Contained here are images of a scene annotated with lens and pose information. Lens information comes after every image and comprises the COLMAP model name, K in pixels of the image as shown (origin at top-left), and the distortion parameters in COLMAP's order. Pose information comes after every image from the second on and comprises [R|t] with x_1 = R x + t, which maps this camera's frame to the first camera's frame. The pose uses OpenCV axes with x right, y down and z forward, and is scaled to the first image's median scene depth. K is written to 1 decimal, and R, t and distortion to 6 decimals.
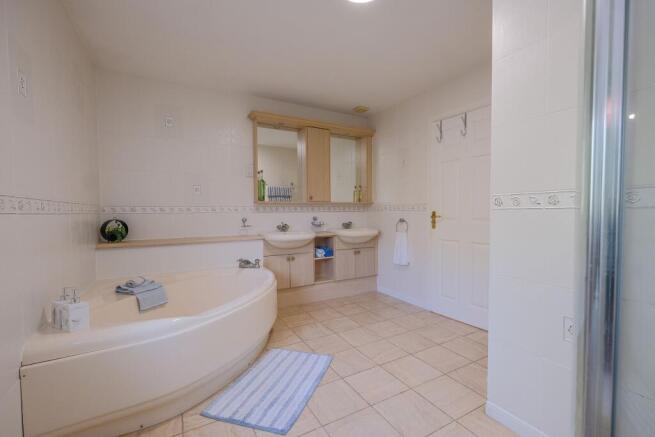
lens RADIAL K [[282.2, 0, 329.0], [0, 282.2, 221.4], [0, 0, 1]] dist [-0.000381, -0.000034]
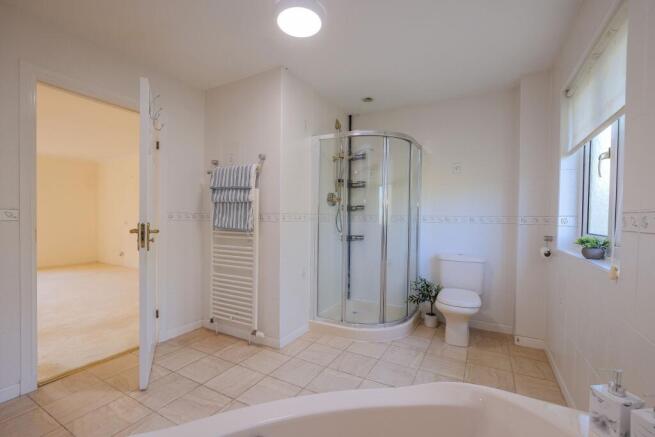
lens RADIAL K [[282.2, 0, 329.0], [0, 282.2, 221.4], [0, 0, 1]] dist [-0.000381, -0.000034]
pose [[-0.514572, -0.007634, 0.857413, -0.730660], [0.024820, 0.999409, 0.023794, -0.056043], [-0.857088, 0.033525, -0.514078, 1.195873]]
